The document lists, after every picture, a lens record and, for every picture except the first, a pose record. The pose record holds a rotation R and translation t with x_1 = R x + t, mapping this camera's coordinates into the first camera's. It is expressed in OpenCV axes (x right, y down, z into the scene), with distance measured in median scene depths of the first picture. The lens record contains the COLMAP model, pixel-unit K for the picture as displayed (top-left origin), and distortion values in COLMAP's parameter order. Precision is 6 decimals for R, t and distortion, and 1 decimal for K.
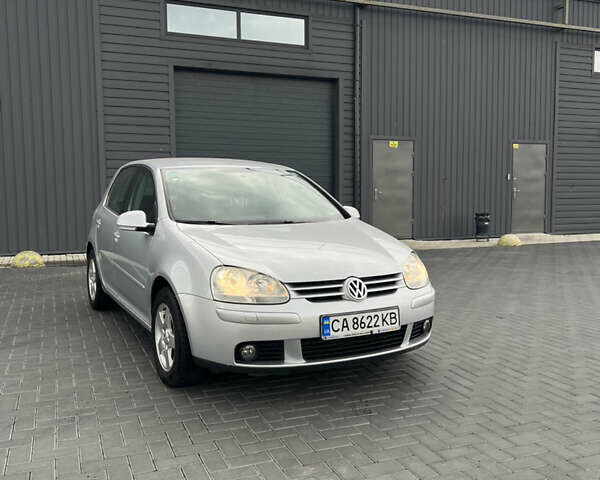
lens RADIAL K [[586.4, 0, 300.0], [0, 586.4, 240.0], [0, 0, 1]] dist [0.082758, -0.186231]
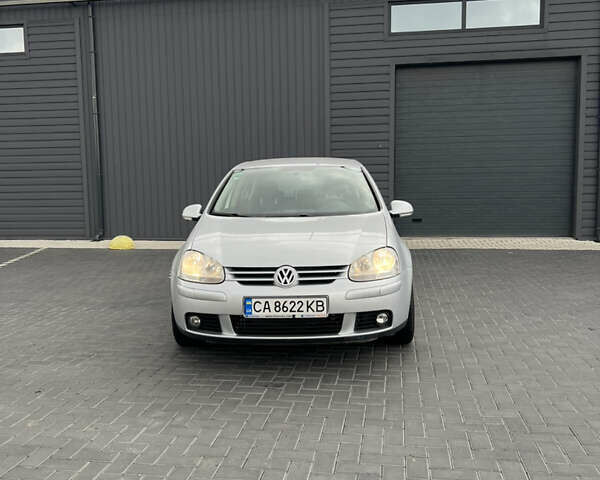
lens RADIAL K [[586.4, 0, 300.0], [0, 586.4, 240.0], [0, 0, 1]] dist [0.082758, -0.186231]
pose [[0.858093, 0.034569, -0.512330, 0.685992], [-0.027615, 0.999394, 0.021181, -0.009922], [0.512752, -0.004027, 0.858528, 0.059257]]
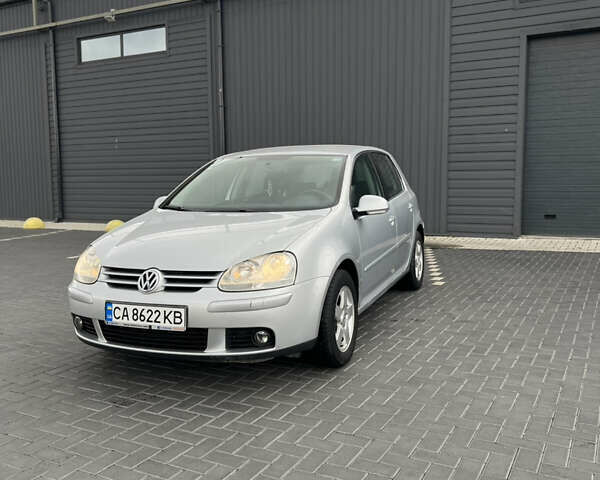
lens RADIAL K [[586.4, 0, 300.0], [0, 586.4, 240.0], [0, 0, 1]] dist [0.082758, -0.186231]
pose [[0.644989, 0.071164, -0.760871, 0.998456], [-0.049411, 0.997455, 0.051406, -0.047053], [0.762593, 0.004439, 0.646864, 0.556132]]
